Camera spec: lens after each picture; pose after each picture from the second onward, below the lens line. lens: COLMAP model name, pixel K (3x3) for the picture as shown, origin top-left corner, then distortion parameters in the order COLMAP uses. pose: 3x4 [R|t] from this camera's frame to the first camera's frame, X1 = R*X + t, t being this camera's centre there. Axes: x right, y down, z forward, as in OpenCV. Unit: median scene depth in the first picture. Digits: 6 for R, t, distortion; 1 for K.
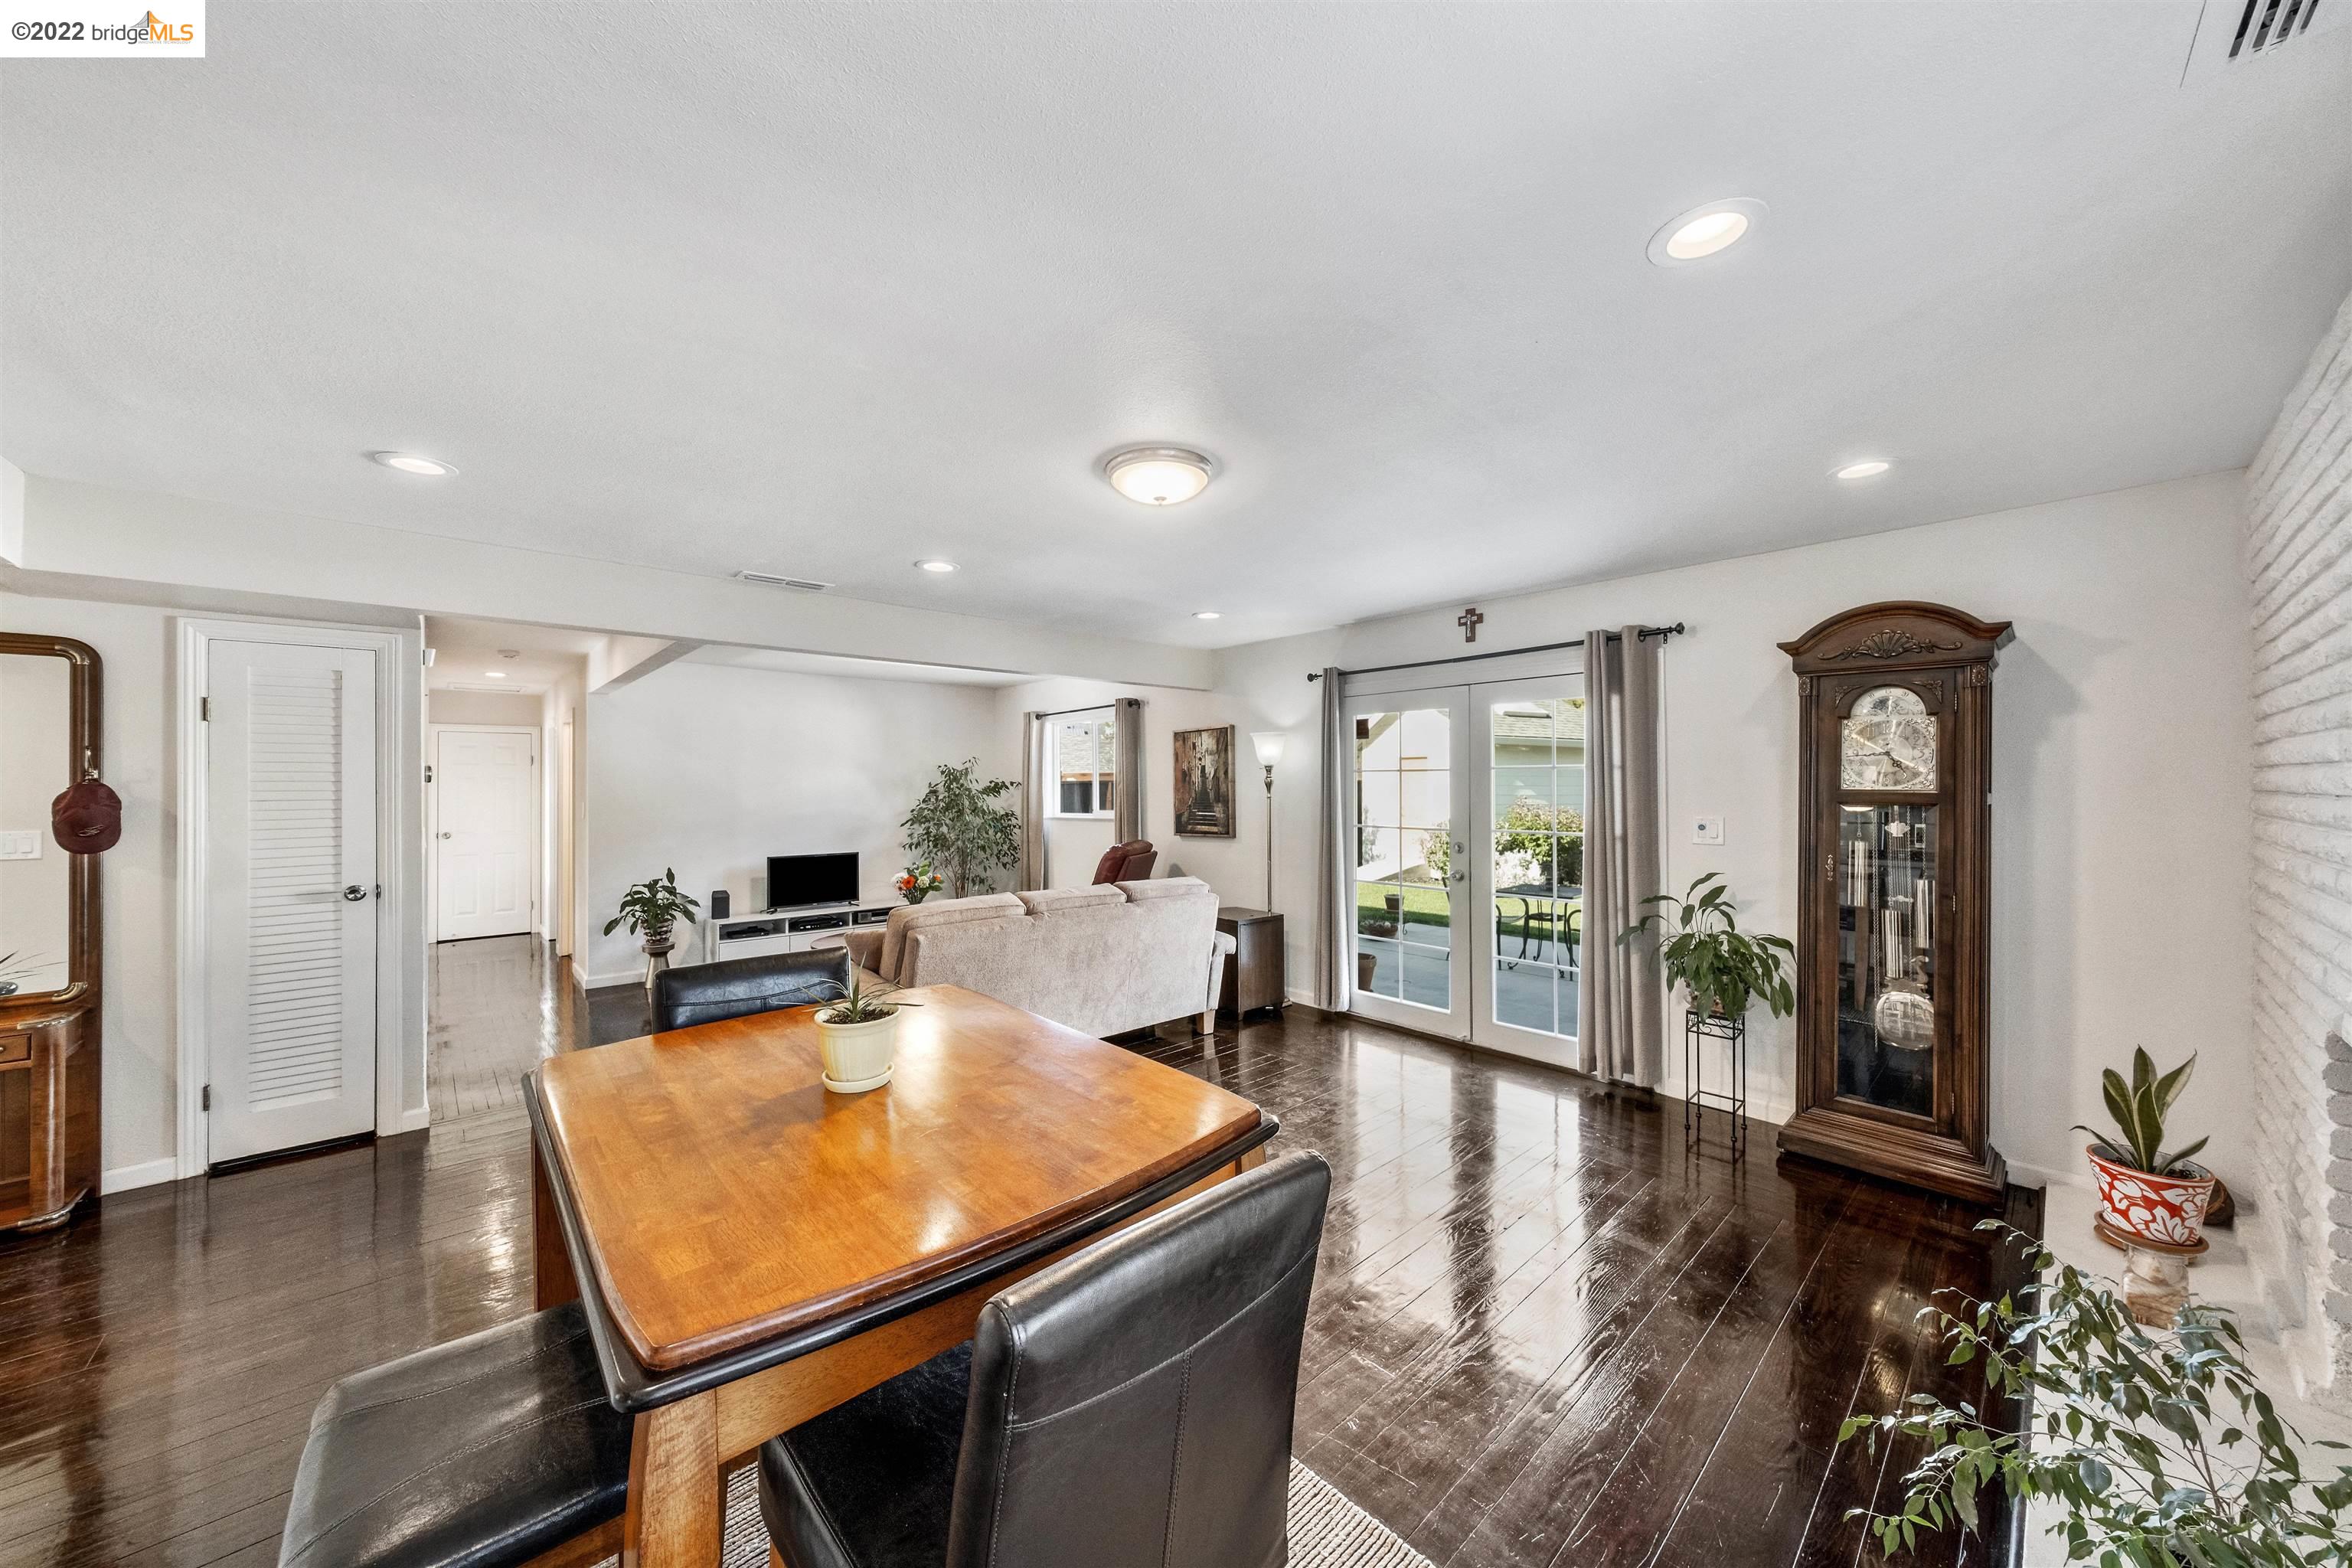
lens RADIAL K [[803.6, 0, 1160.1], [0, 803.6, 784.3], [0, 0, 1]] dist [0.001129, 0.000226]
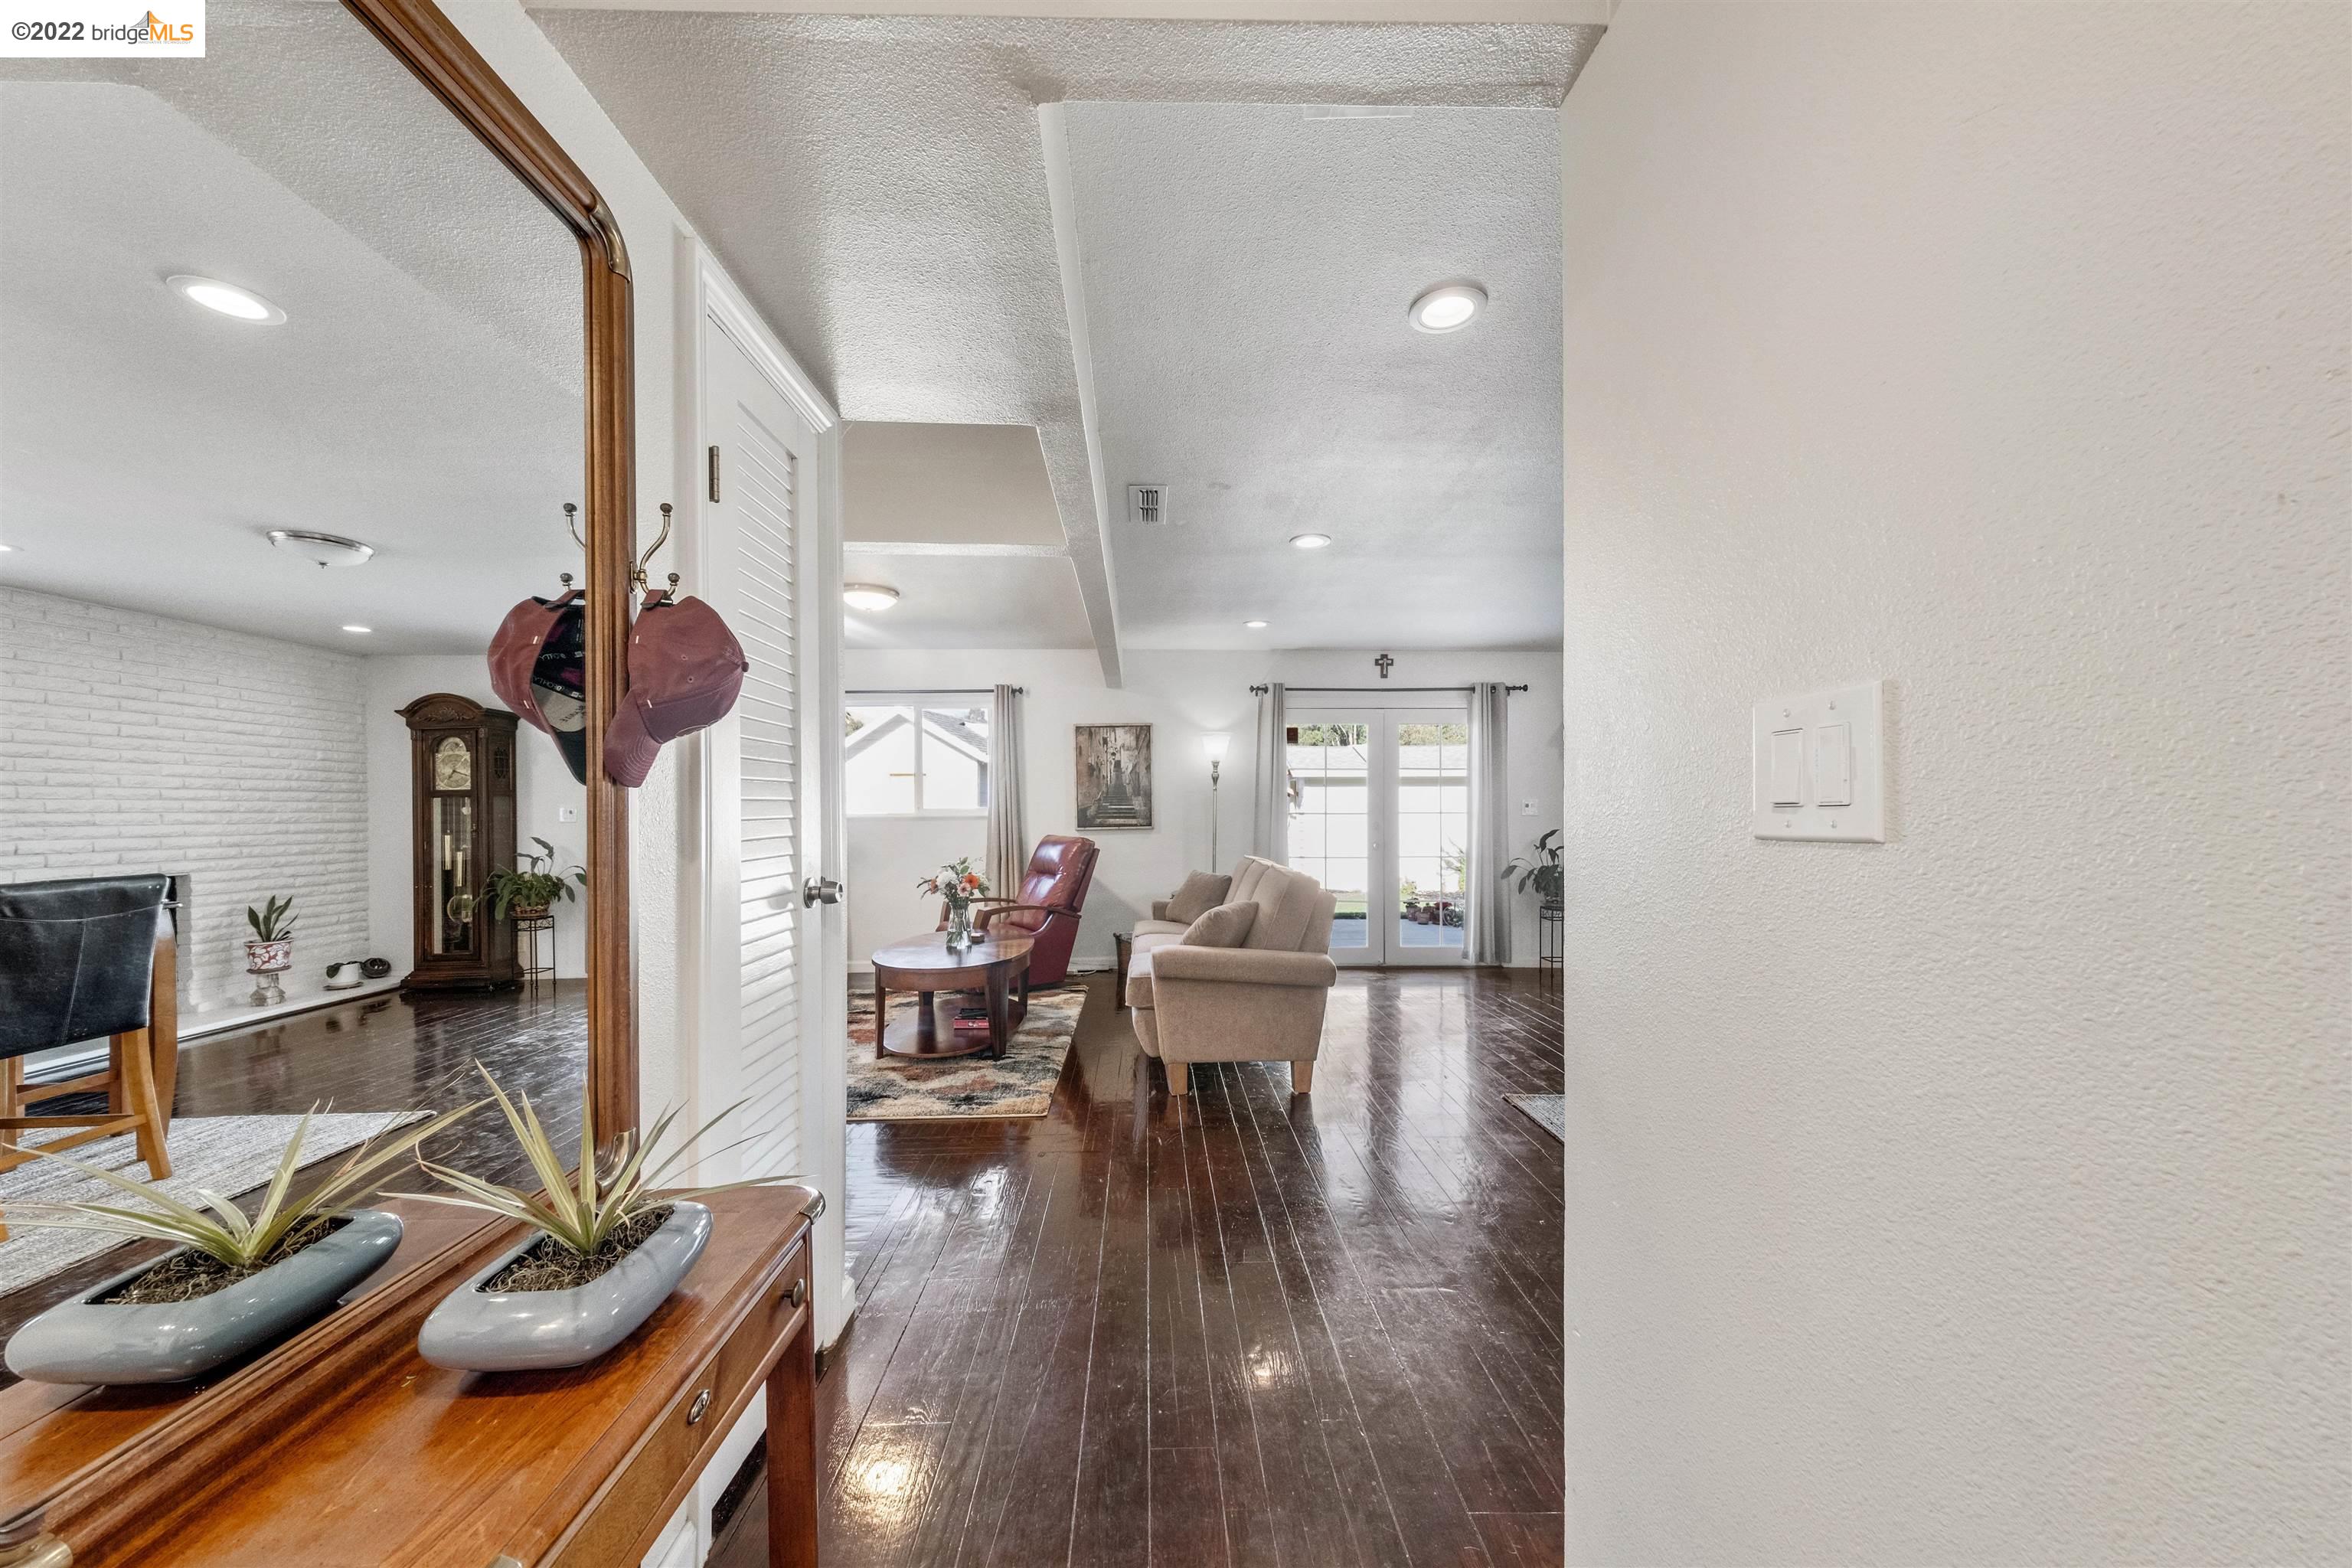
lens RADIAL K [[803.6, 0, 1165.0], [0, 803.6, 809.0], [0, 0, 1]] dist [0.001129, 0.000226]
pose [[0.653628, 0.005227, 0.756798, -0.772252], [-0.003232, 0.999986, -0.004115, 0.048404], [-0.756809, 0.000244, 0.653636, 0.312690]]
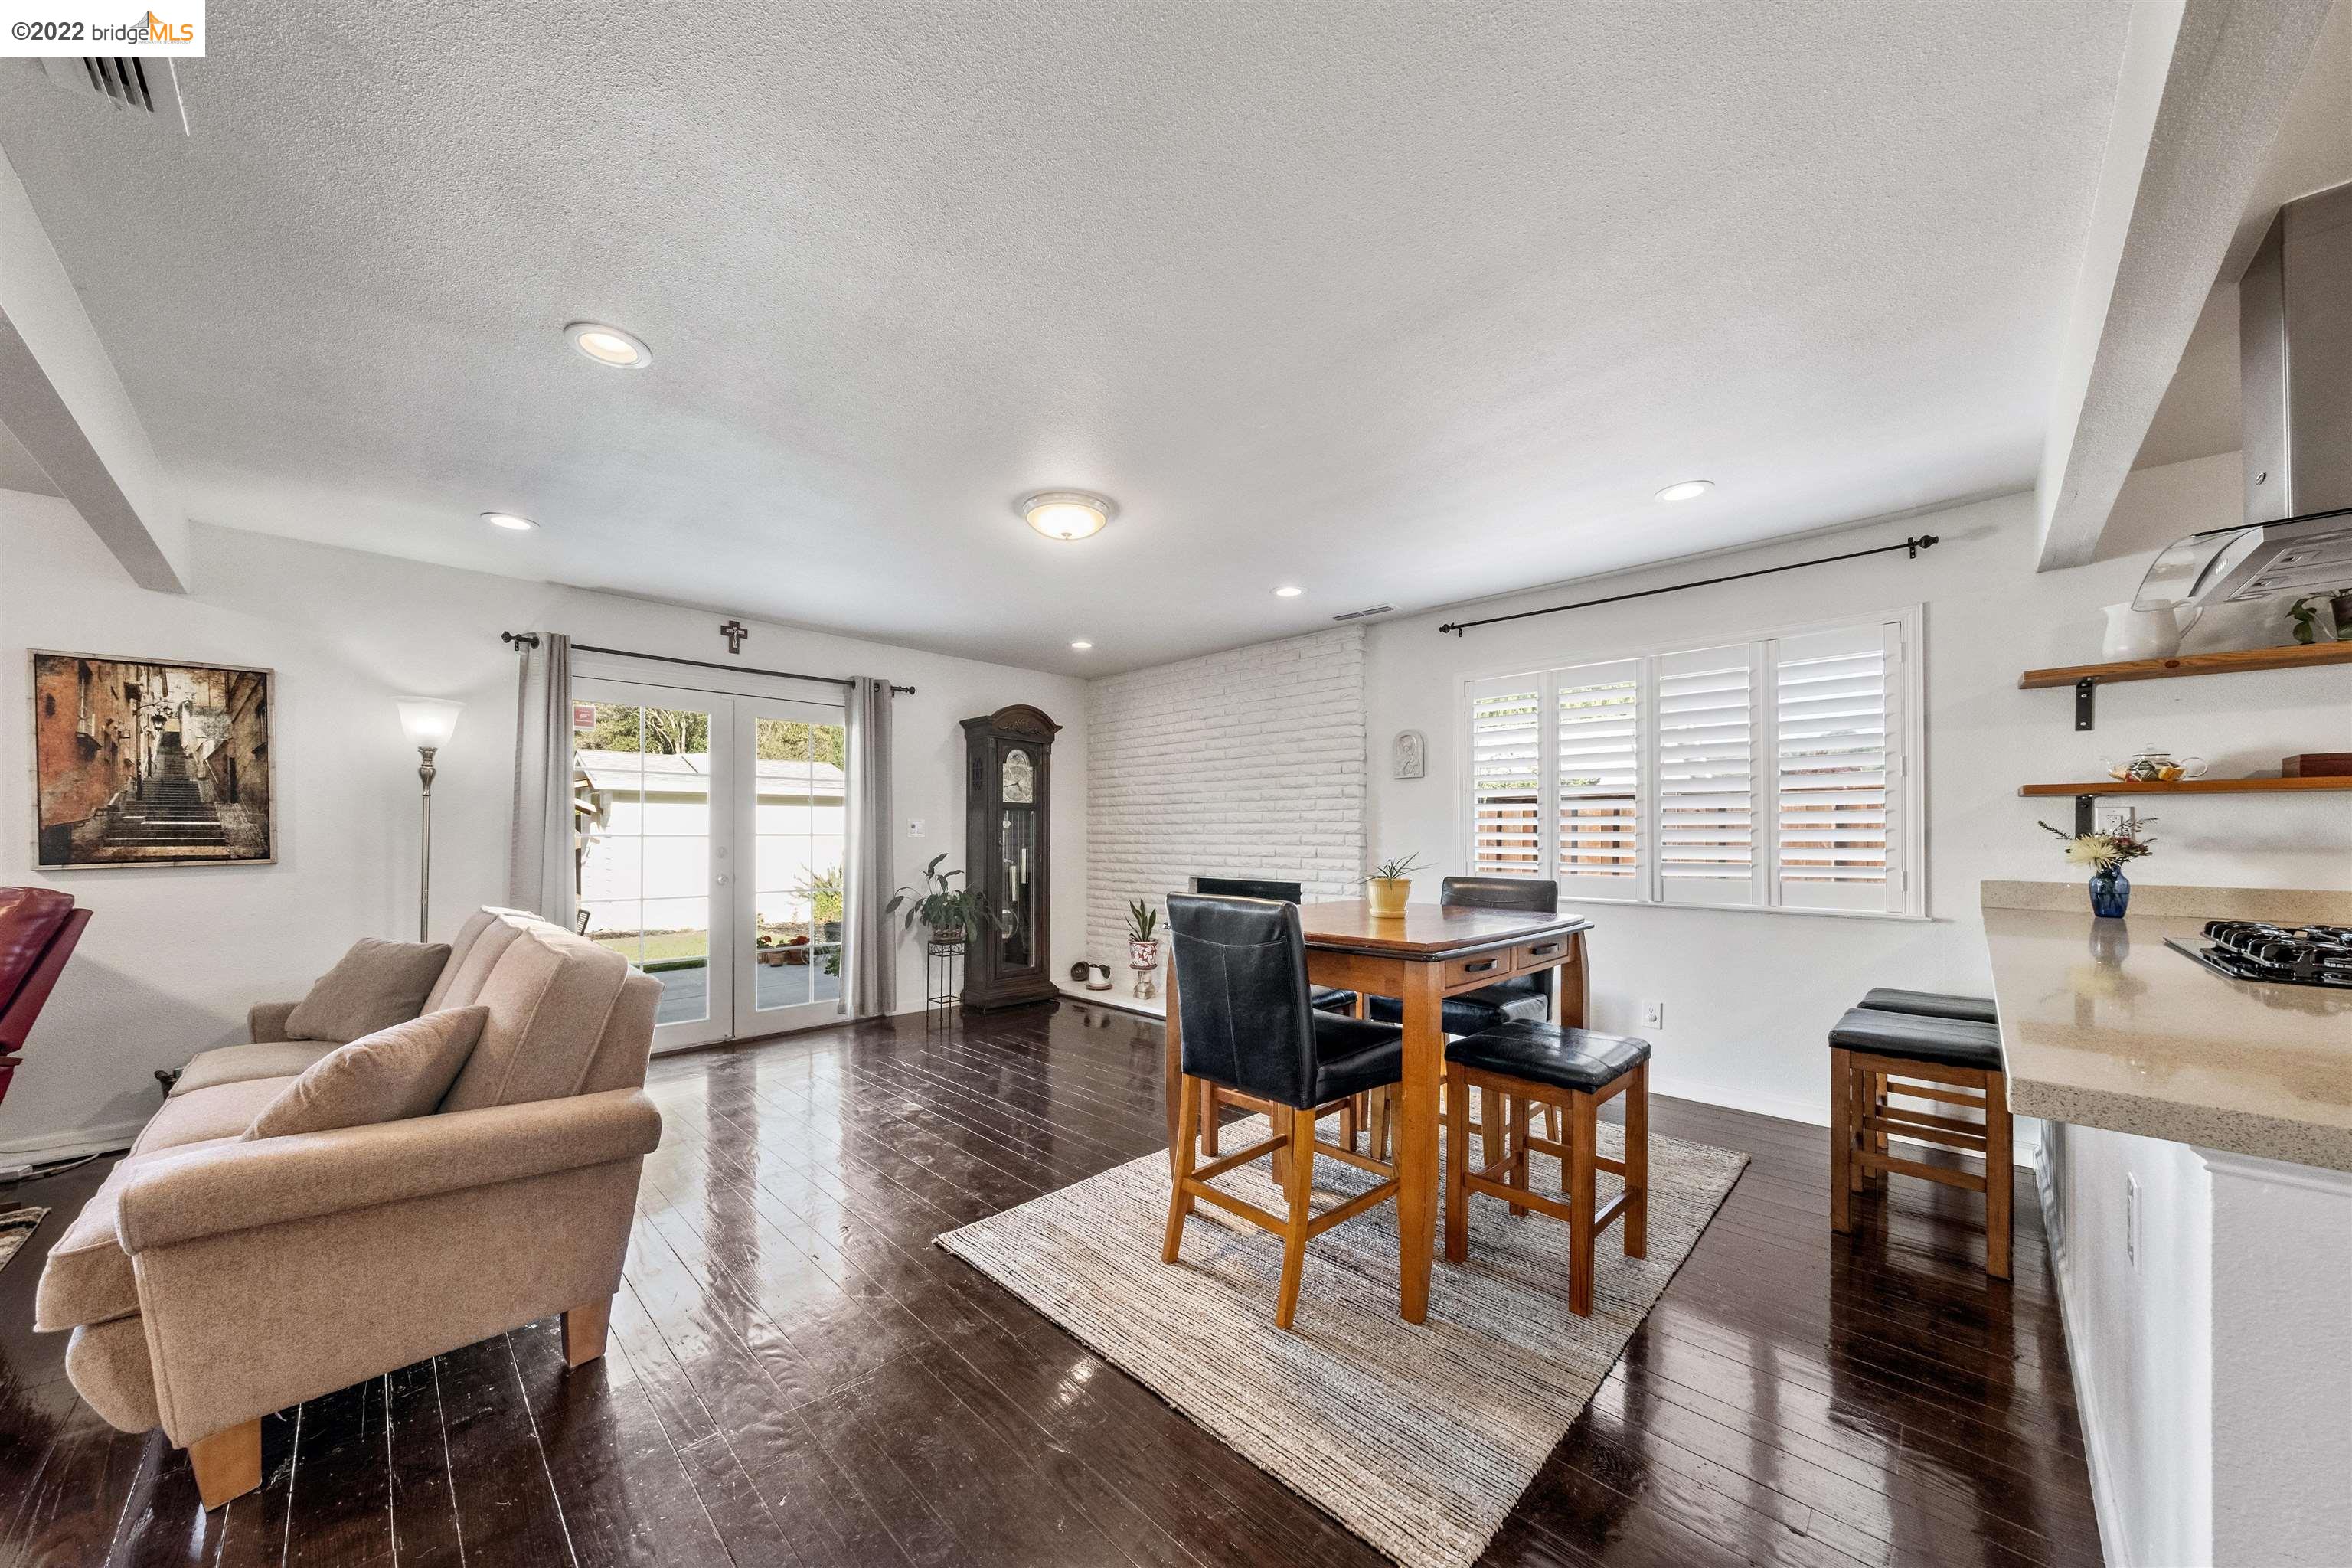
lens RADIAL K [[803.6, 0, 1151.0], [0, 803.6, 831.2], [0, 0, 1]] dist [0.001129, 0.000226]
pose [[-0.047345, 0.005904, 0.998861, -0.569321], [-0.002762, 0.999978, -0.006042, 0.048615], [-0.998875, -0.003045, -0.047328, 0.426082]]
